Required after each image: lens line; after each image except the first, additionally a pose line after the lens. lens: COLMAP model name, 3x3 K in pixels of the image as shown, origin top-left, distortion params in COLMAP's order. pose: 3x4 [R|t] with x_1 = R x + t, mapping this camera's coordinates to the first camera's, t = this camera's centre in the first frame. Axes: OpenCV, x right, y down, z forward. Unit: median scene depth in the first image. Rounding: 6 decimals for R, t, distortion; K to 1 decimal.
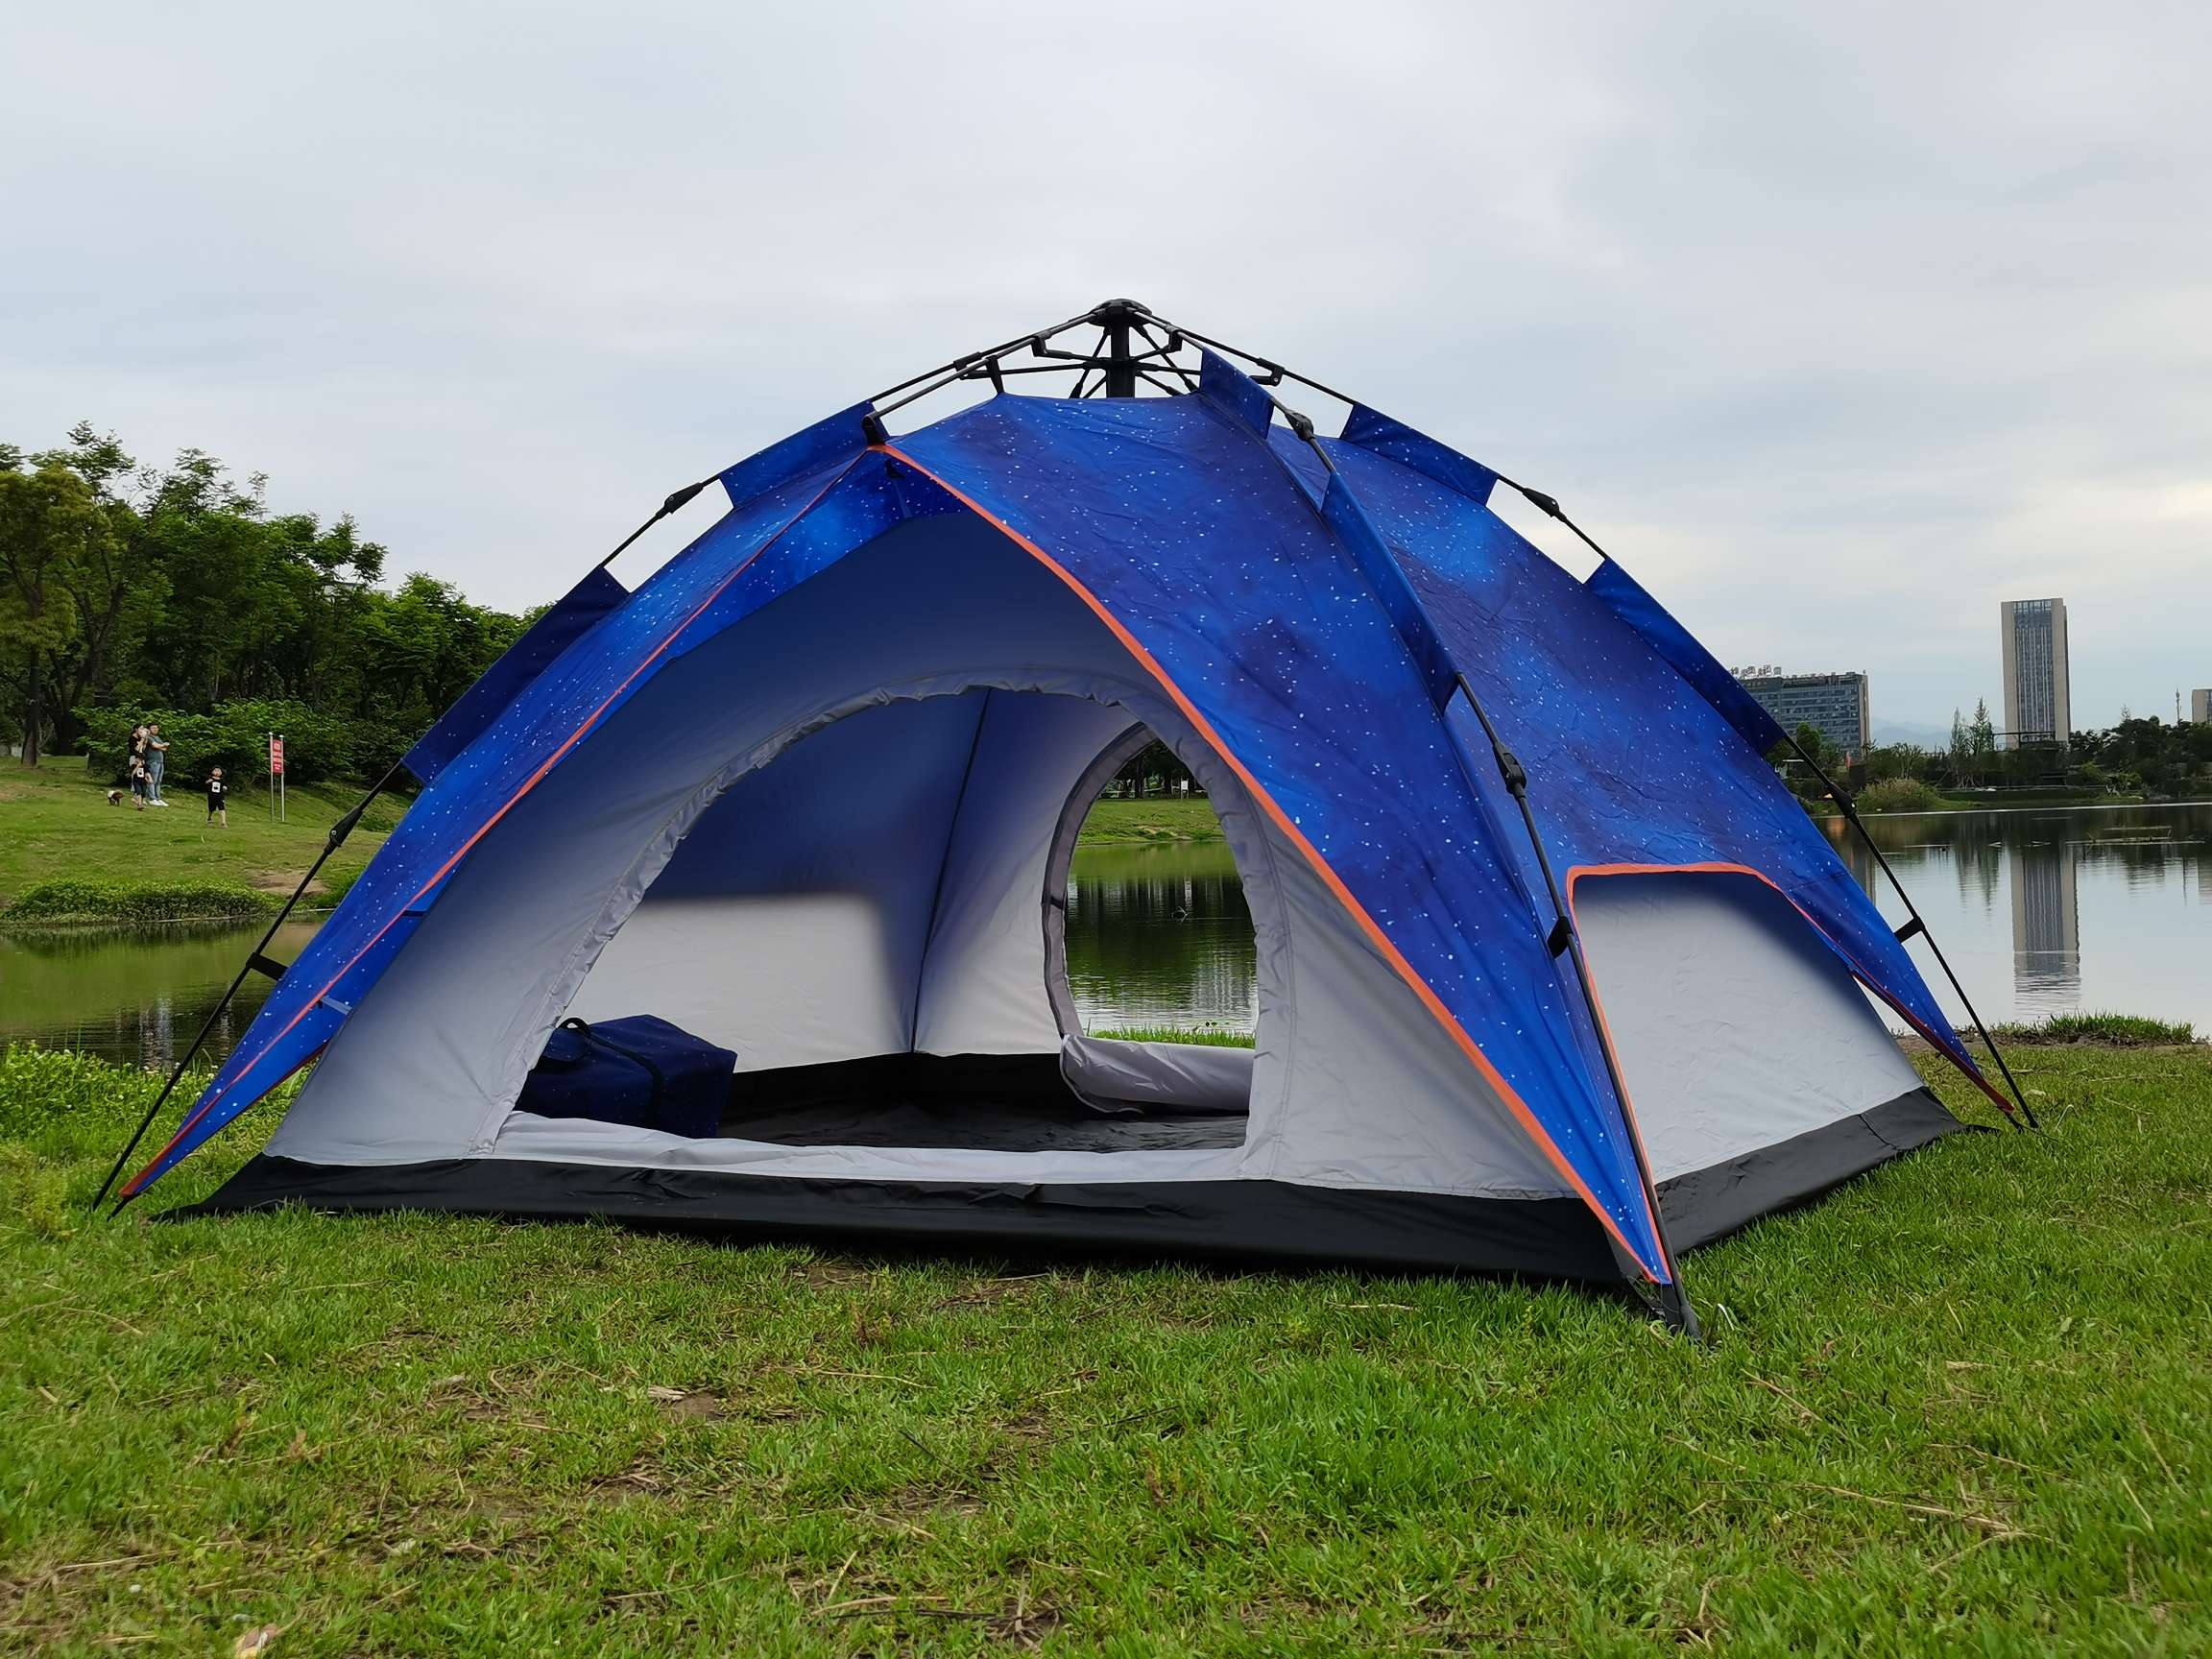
lens RADIAL K [[2529.8, 0, 943.2], [0, 2529.8, 829.1], [0, 0, 1]] dist [0.097556, -0.000490]
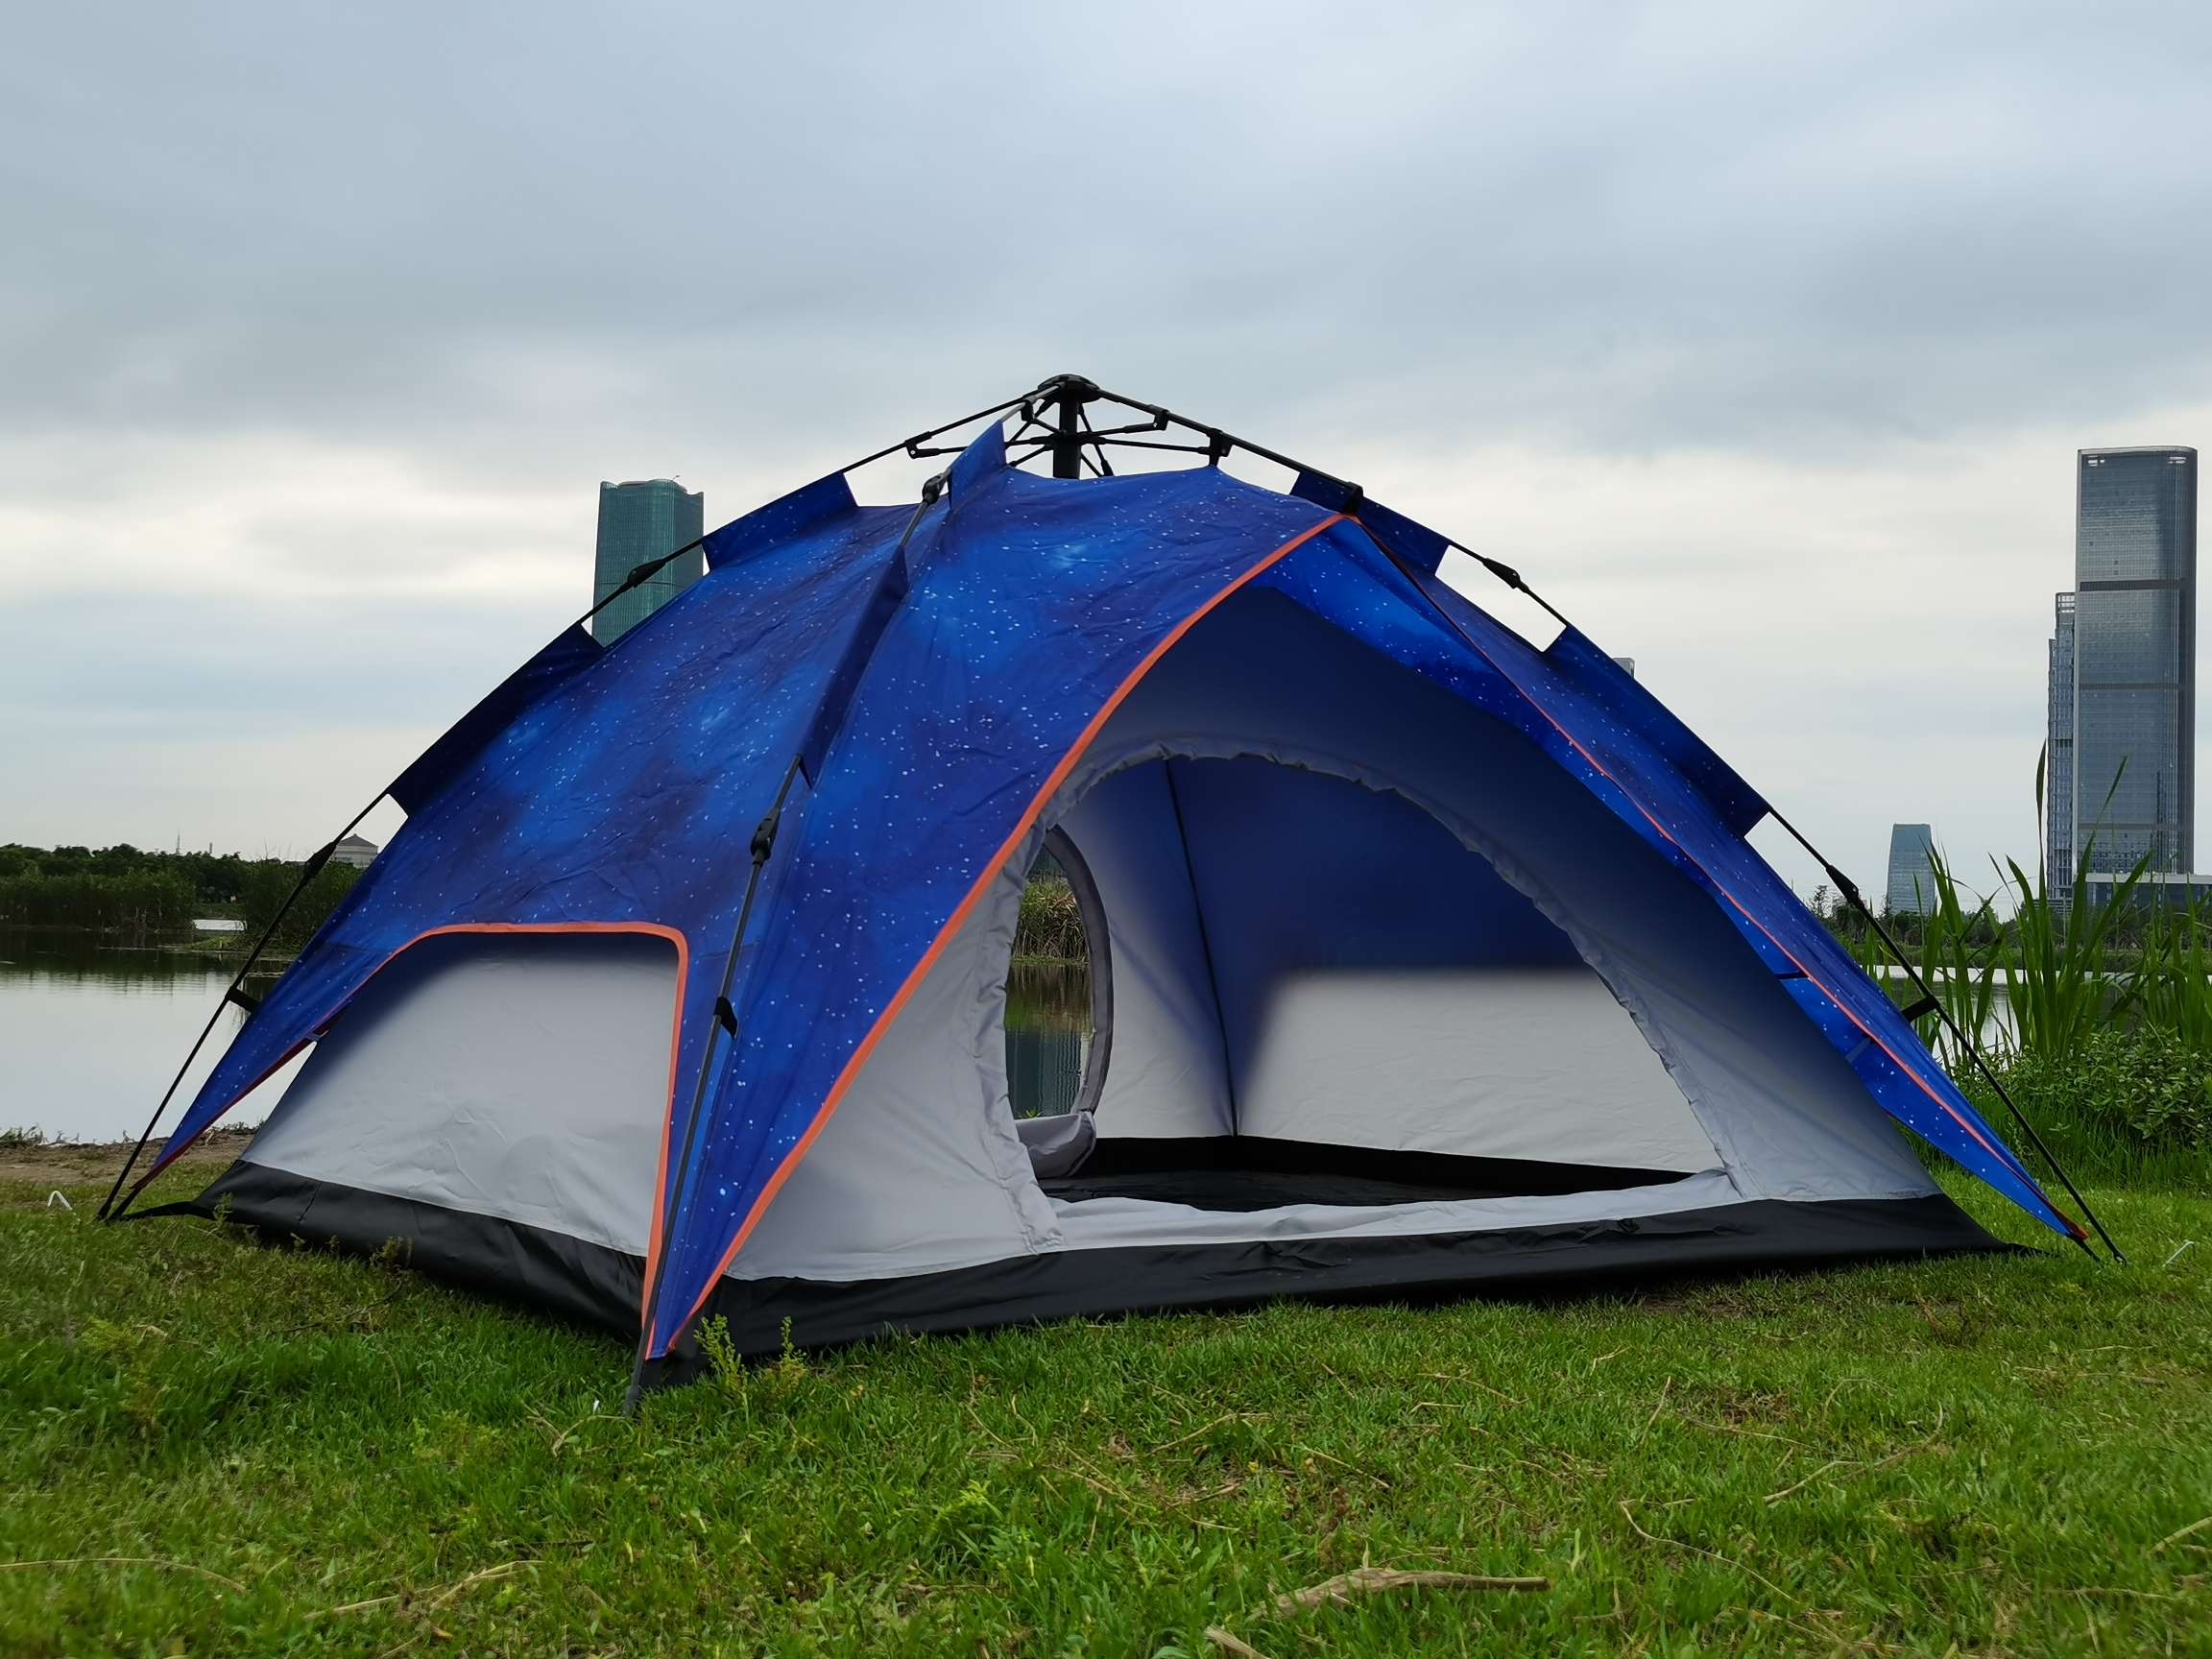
lens RADIAL K [[2683.7, 0, 1060.9], [0, 2683.7, 776.1], [0, 0, 1]] dist [0.065021, -0.059164]
pose [[0.375186, 0.103047, 0.921204, -0.760535], [-0.043126, 0.994666, -0.093701, 0.043004], [-0.925946, -0.004572, 0.377629, 0.501222]]
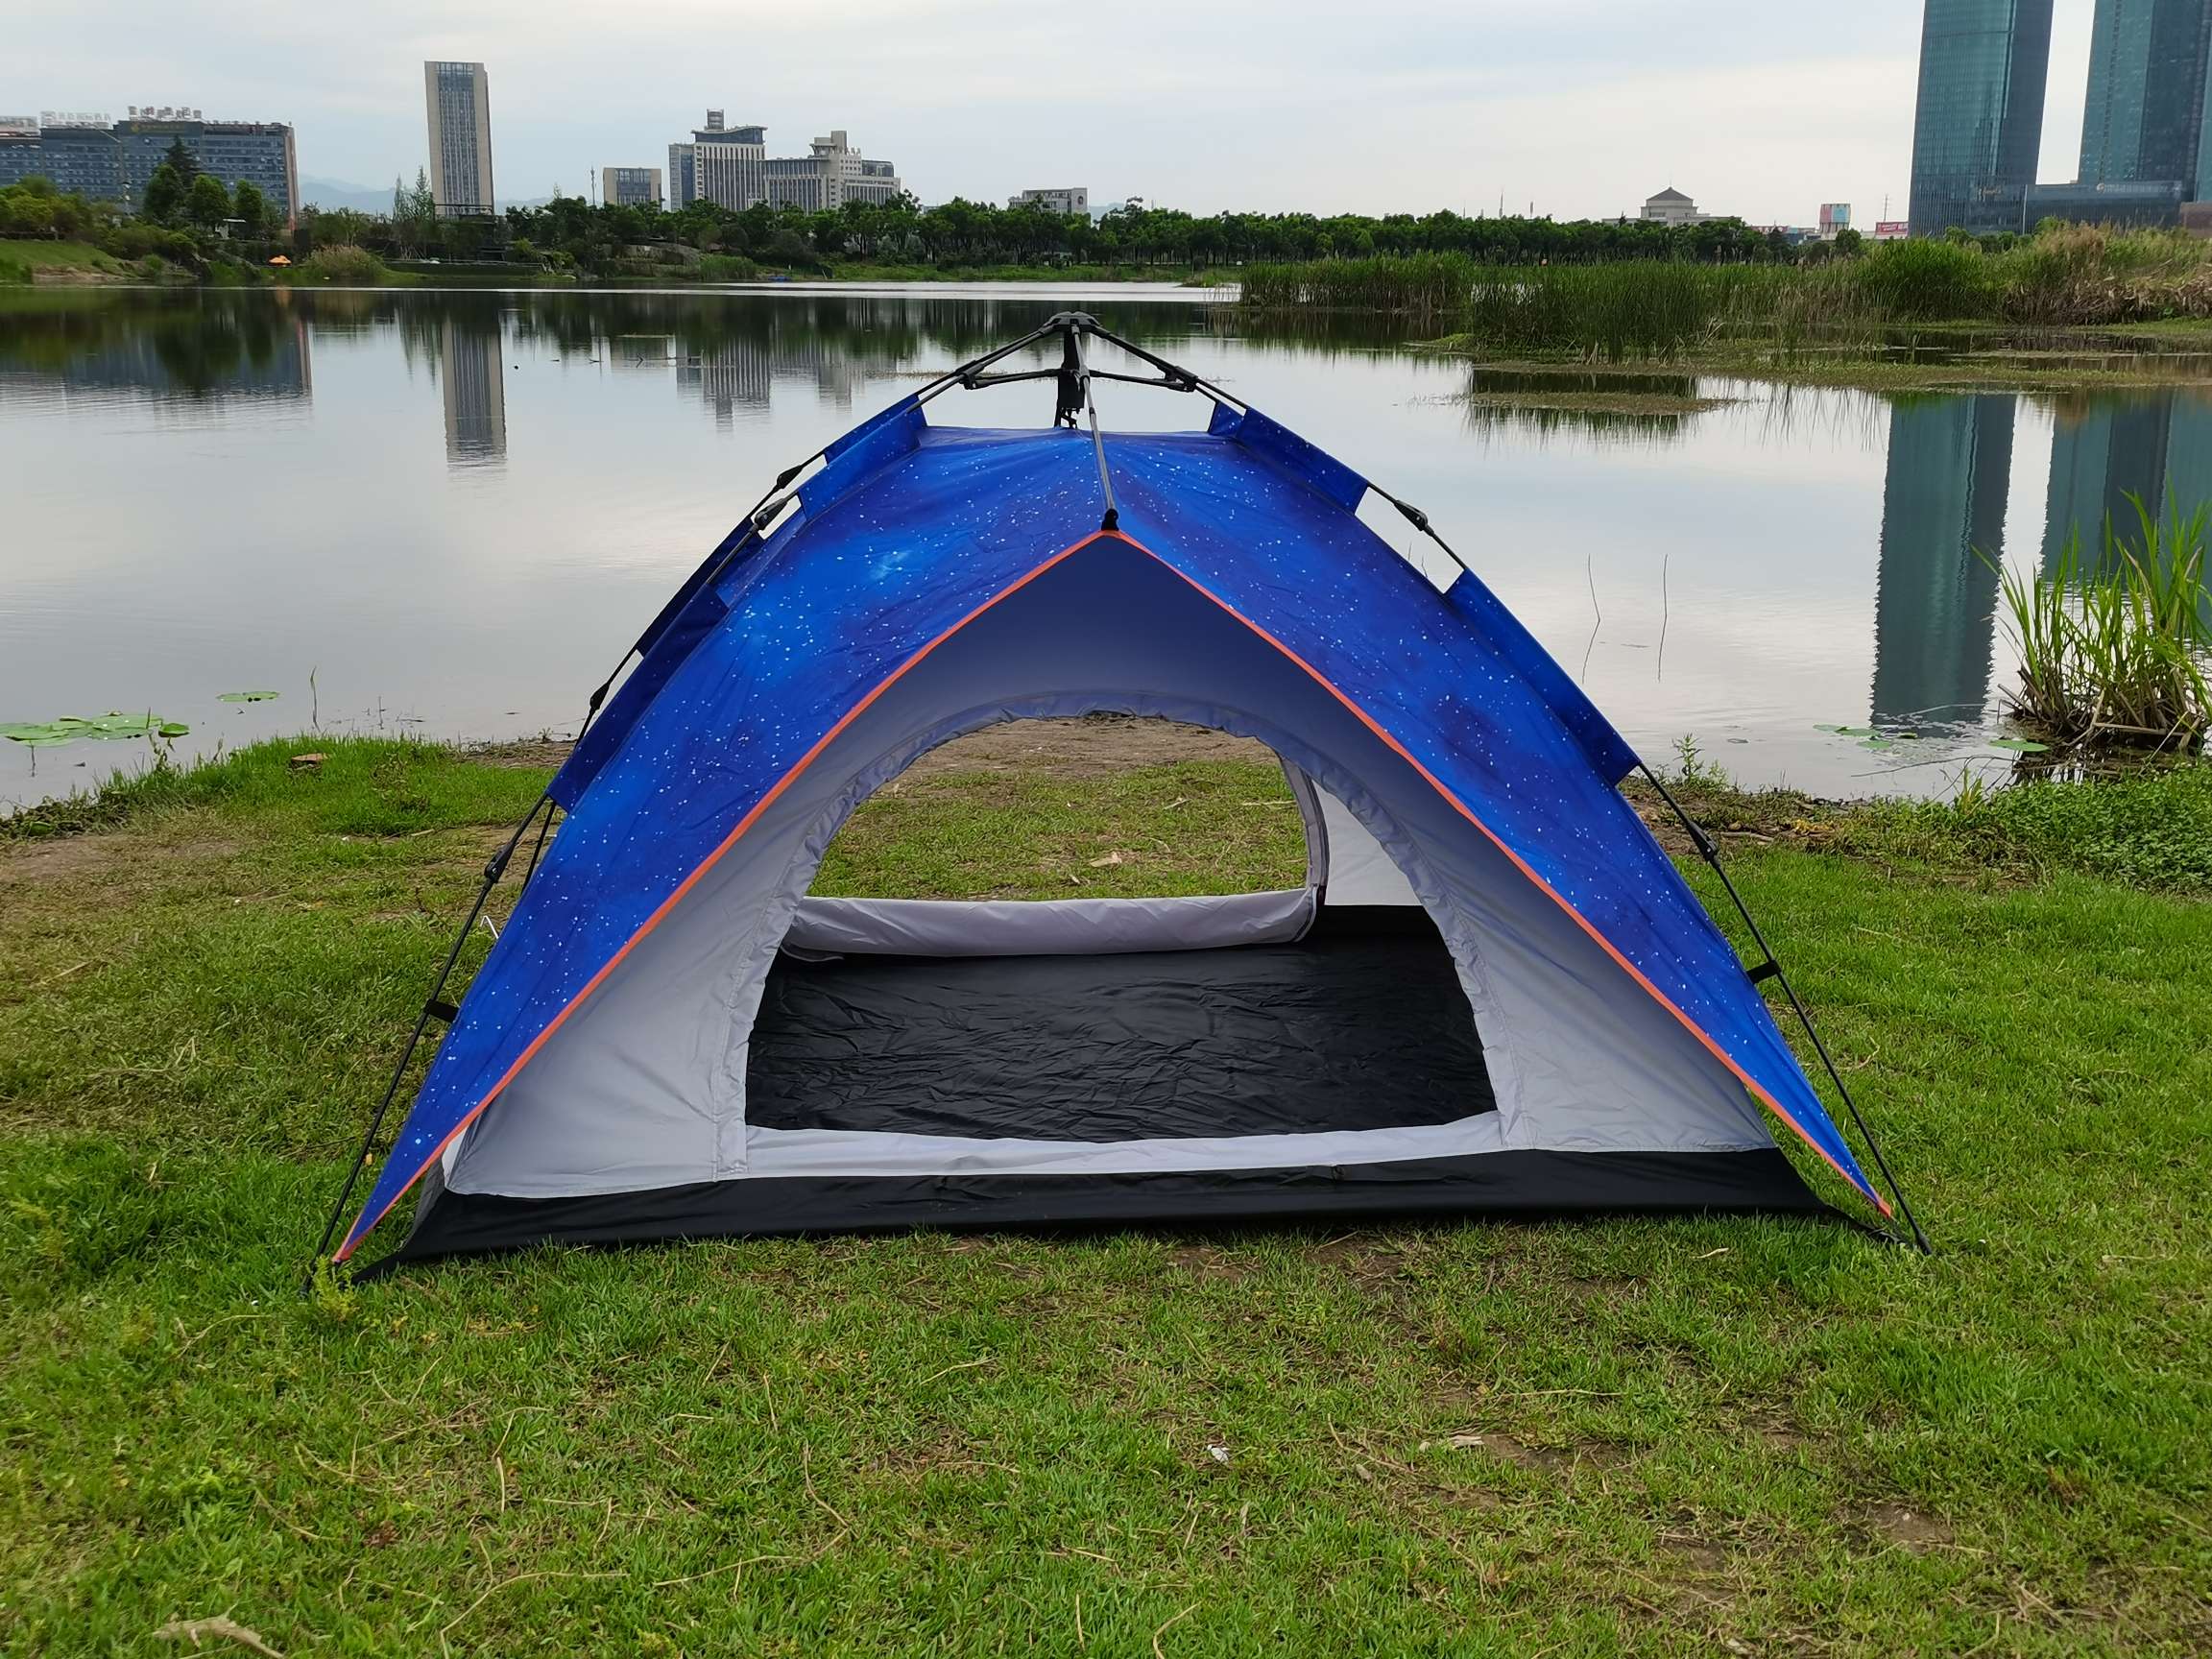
lens RADIAL K [[2677.5, 0, 960.0], [0, 2677.5, 859.0], [0, 0, 1]] dist [0.061922, -0.034860]
pose [[0.812121, -0.106753, 0.573640, -0.560776], [-0.023348, 0.976388, 0.214759, -0.188985], [-0.583021, -0.187804, 0.790453, 0.049907]]
